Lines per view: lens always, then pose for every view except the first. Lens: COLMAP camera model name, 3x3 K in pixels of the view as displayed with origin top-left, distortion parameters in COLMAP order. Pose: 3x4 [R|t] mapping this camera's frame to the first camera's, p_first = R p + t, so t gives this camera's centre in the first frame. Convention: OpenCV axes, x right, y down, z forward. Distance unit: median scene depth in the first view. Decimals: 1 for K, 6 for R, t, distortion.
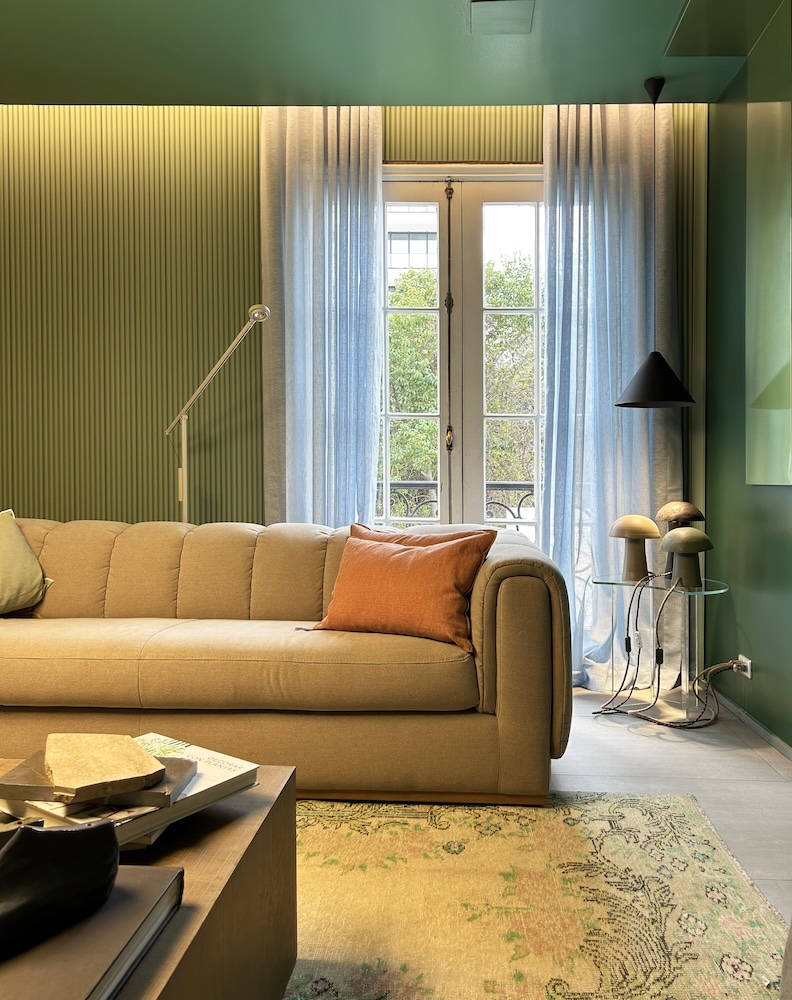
lens RADIAL K [[763.6, 0, 399.6], [0, 763.6, 471.2], [0, 0, 1]] dist [0.048539, -0.053852]
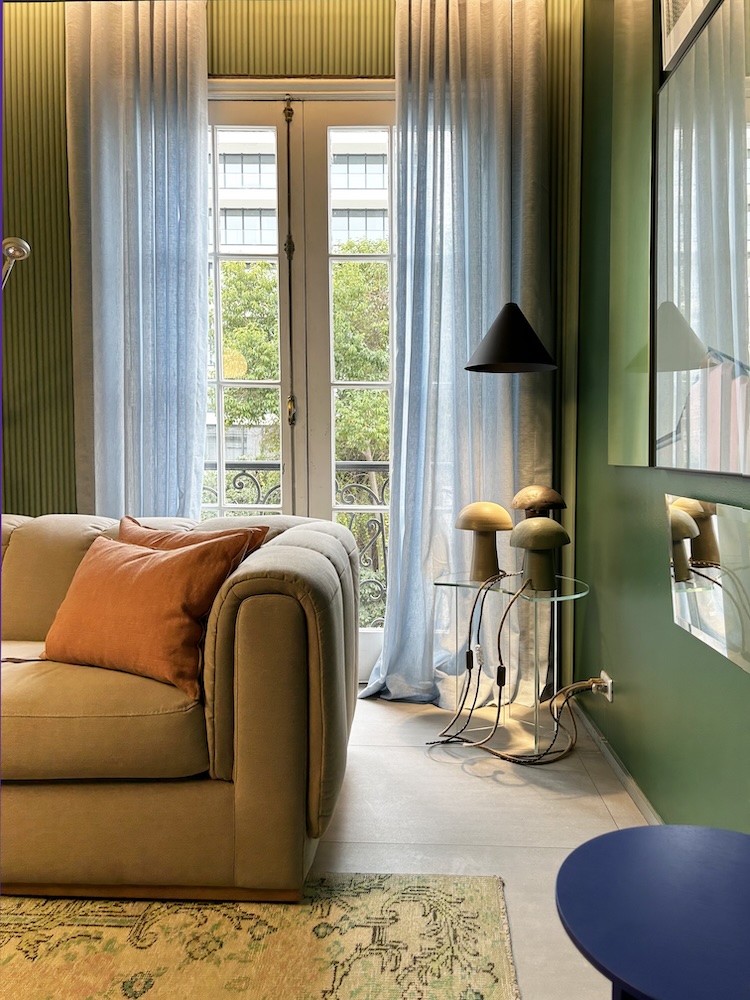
lens RADIAL K [[759.3, 0, 387.8], [0, 759.3, 480.2], [0, 0, 1]] dist [0.041171, -0.043530]
pose [[0.998979, -0.004583, 0.044937, 0.167319], [0.002730, 0.999147, 0.041215, -0.000626], [-0.045087, -0.041050, 0.998139, 0.191634]]
